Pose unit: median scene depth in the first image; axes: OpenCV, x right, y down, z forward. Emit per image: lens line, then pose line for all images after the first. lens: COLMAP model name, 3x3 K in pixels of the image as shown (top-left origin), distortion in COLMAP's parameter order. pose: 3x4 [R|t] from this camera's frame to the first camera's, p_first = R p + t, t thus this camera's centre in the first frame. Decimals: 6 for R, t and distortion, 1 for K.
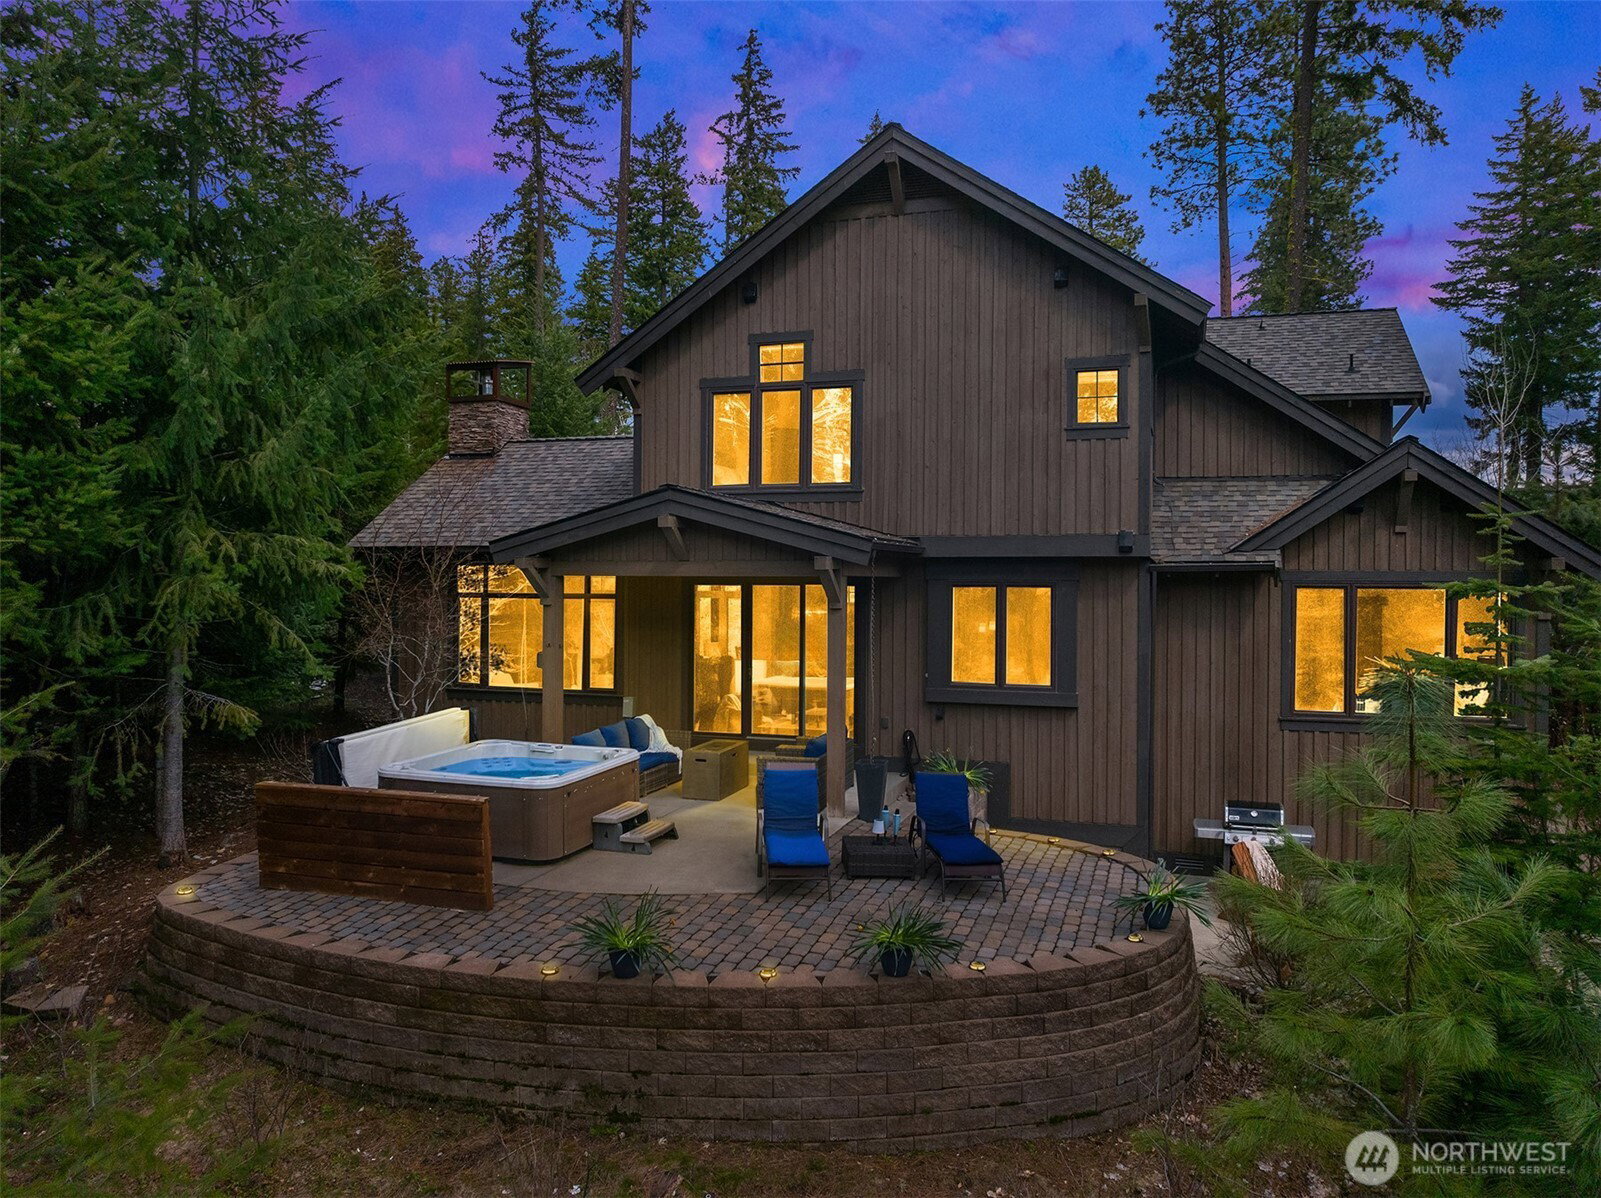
lens RADIAL K [[1134.6, 0, 798.2], [0, 1134.6, 591.9], [0, 0, 1]] dist [-0.029004, 0.002899]
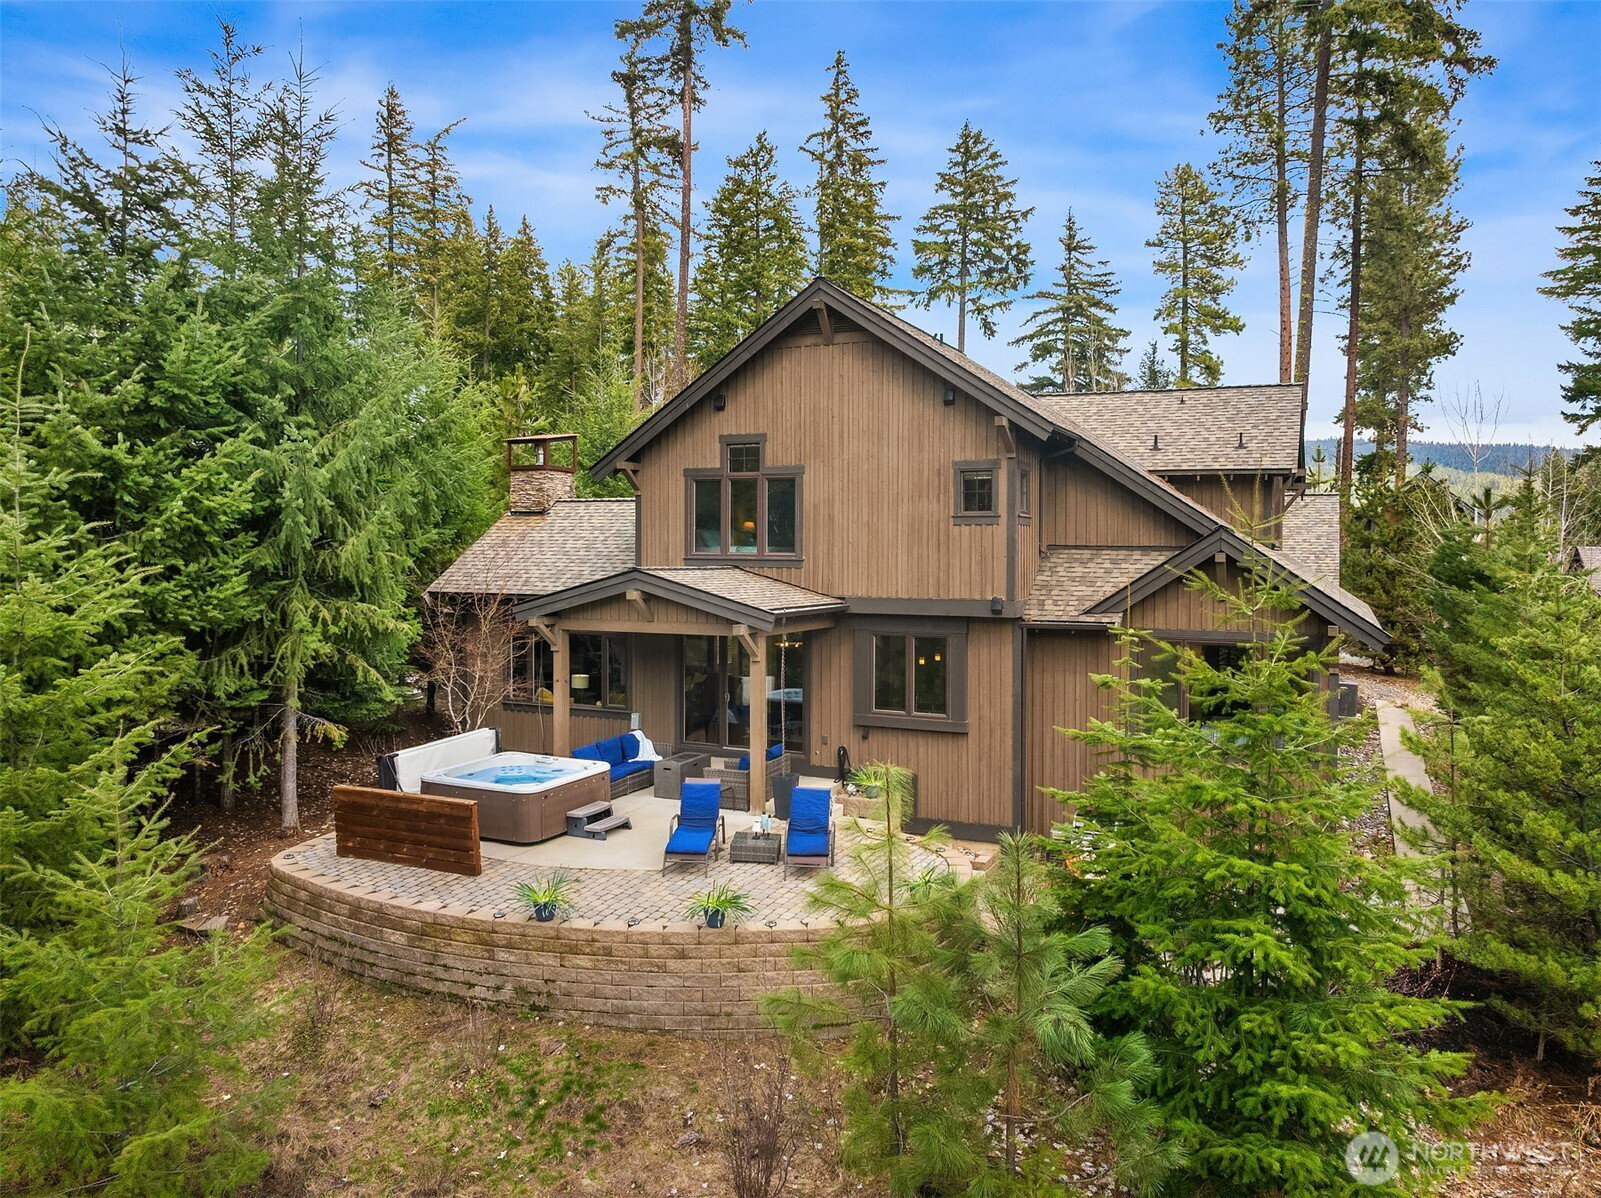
lens RADIAL K [[1134.6, 0, 798.0], [0, 1134.6, 598.5], [0, 0, 1]] dist [-0.029004, 0.002899]
pose [[0.993126, 0.006223, -0.116889, 0.228796], [-0.002952, 0.999600, 0.028133, -0.092803], [0.117017, -0.027595, 0.992746, -0.307299]]
